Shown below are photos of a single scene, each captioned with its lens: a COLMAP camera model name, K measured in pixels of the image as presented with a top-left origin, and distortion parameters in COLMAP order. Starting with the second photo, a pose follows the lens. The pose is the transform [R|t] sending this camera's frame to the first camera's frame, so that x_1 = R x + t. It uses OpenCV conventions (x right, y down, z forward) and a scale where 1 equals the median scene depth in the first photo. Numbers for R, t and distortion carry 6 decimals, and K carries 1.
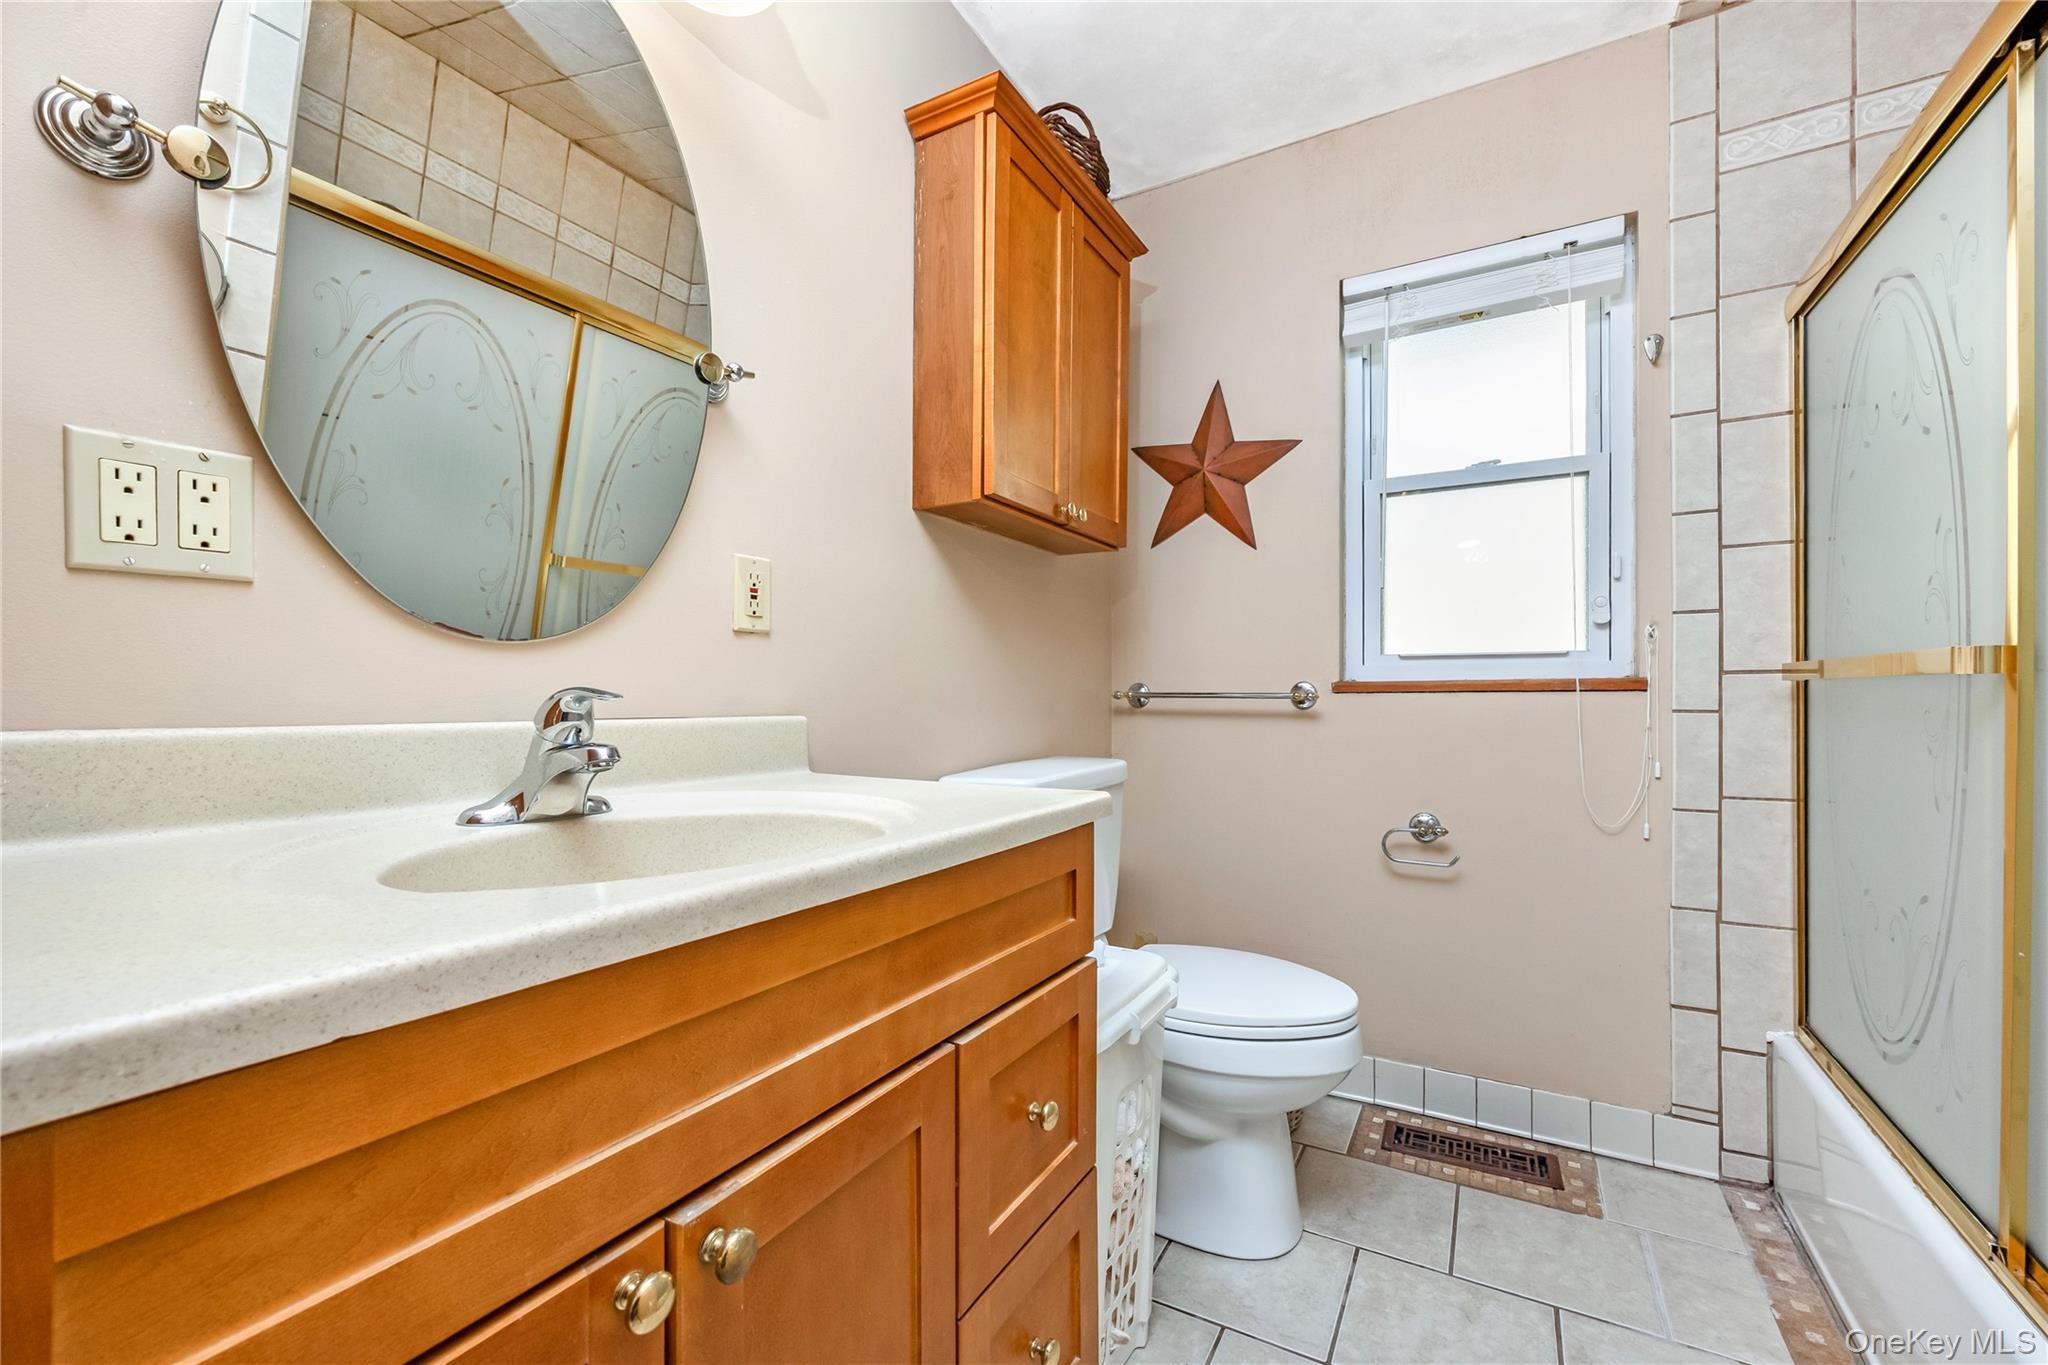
lens RADIAL K [[850.1, 0, 1021.4], [0, 850.1, 684.2], [0, 0, 1]] dist [0.001484, 0.000360]
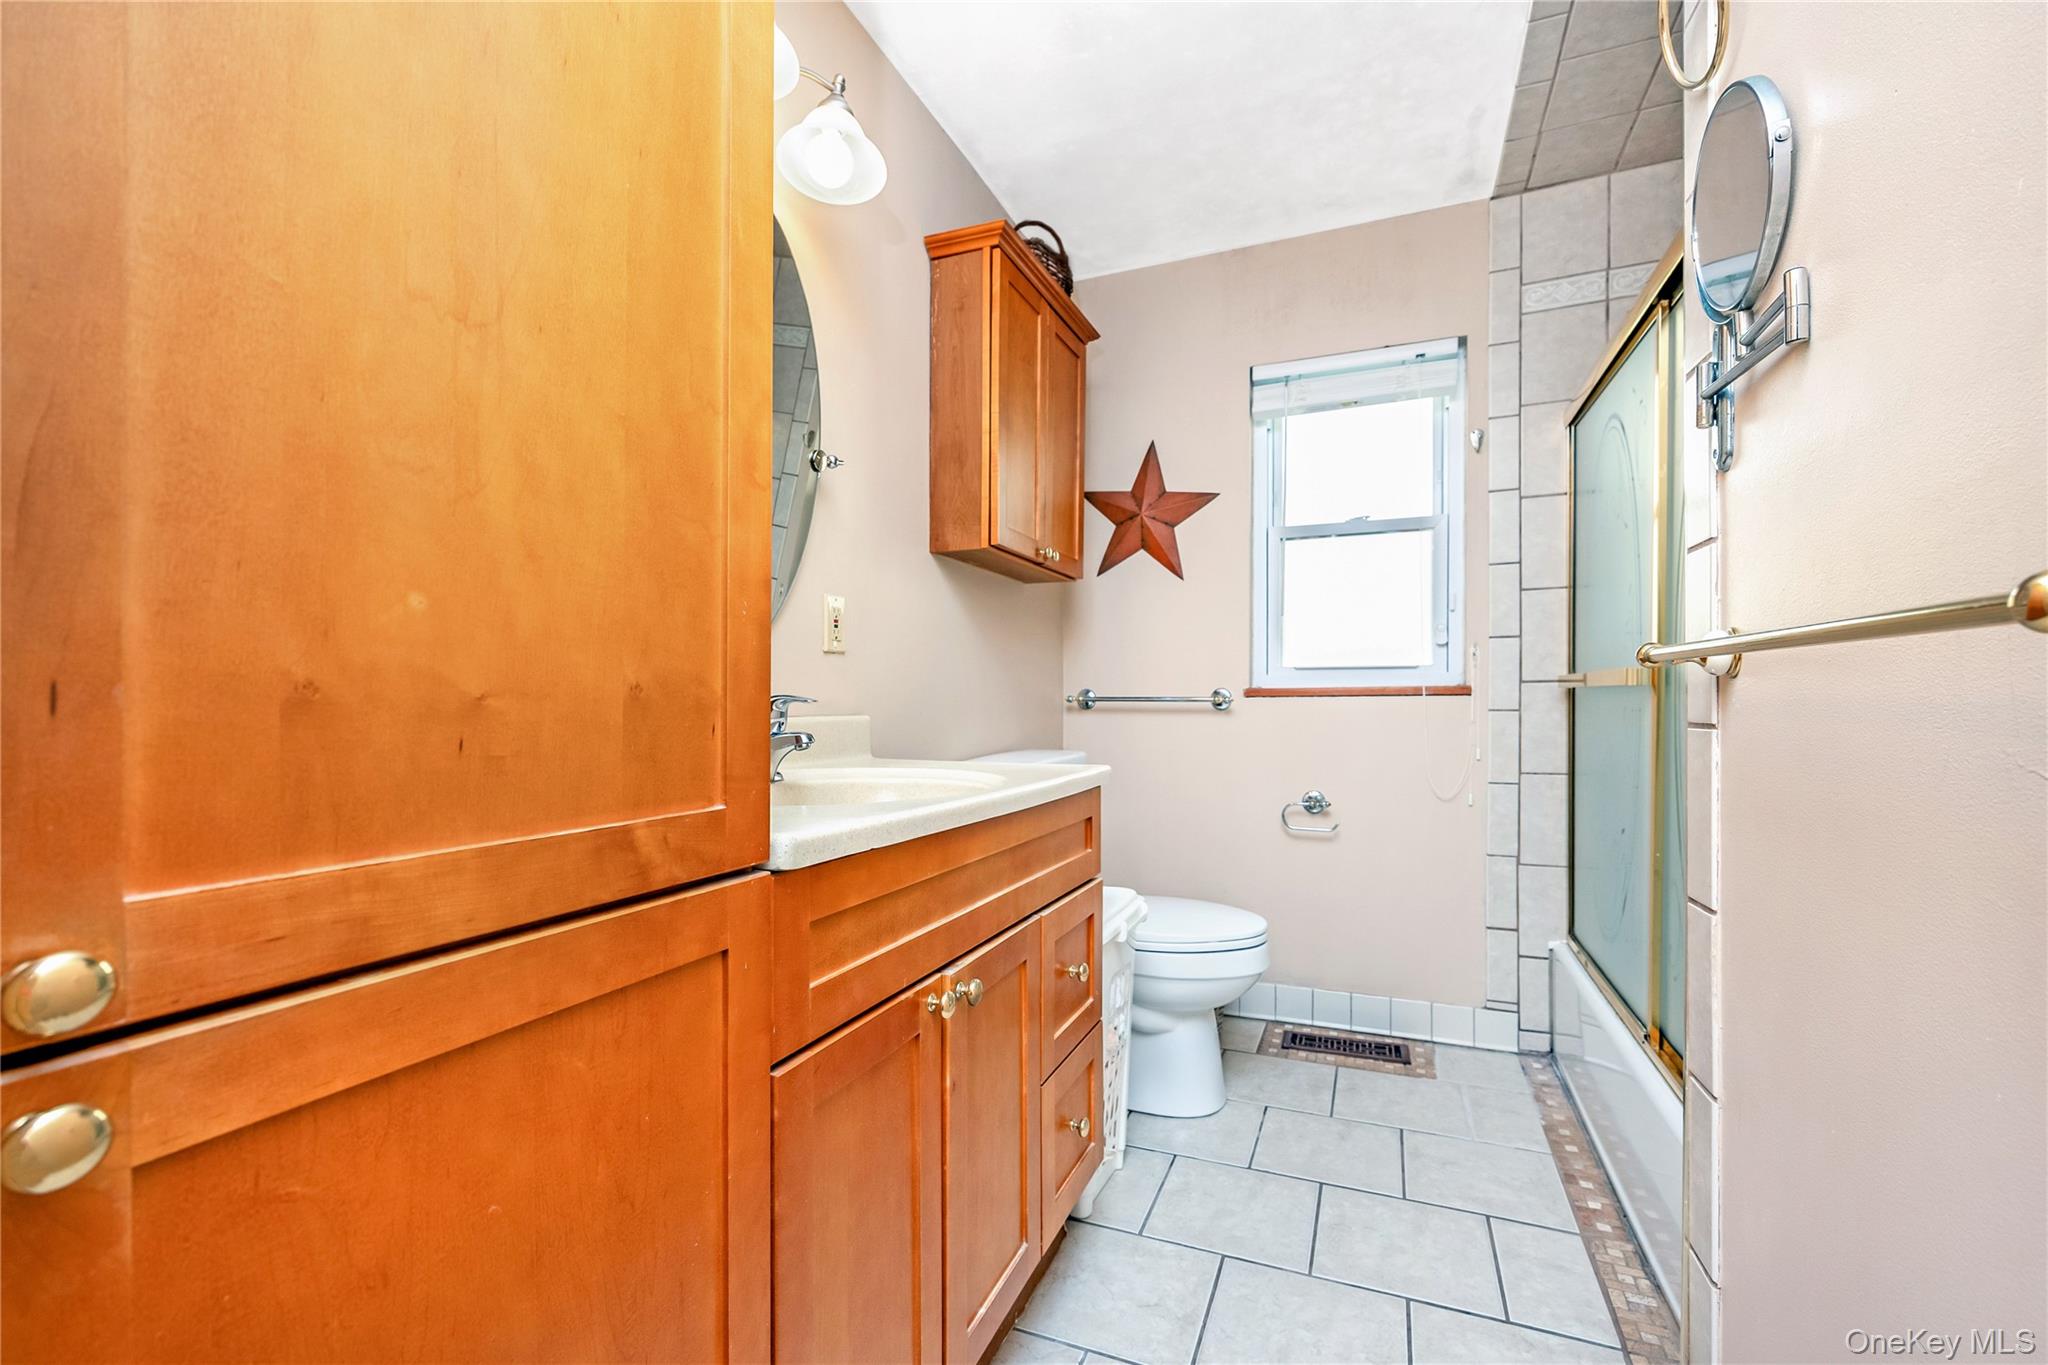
lens RADIAL K [[850.1, 0, 1027.9], [0, 850.1, 695.8], [0, 0, 1]] dist [0.001484, 0.000360]
pose [[0.992667, -0.001092, 0.120877, -0.134476], [0.000017, 0.999960, 0.008892, -0.003672], [-0.120882, -0.008825, 0.992628, -0.272244]]
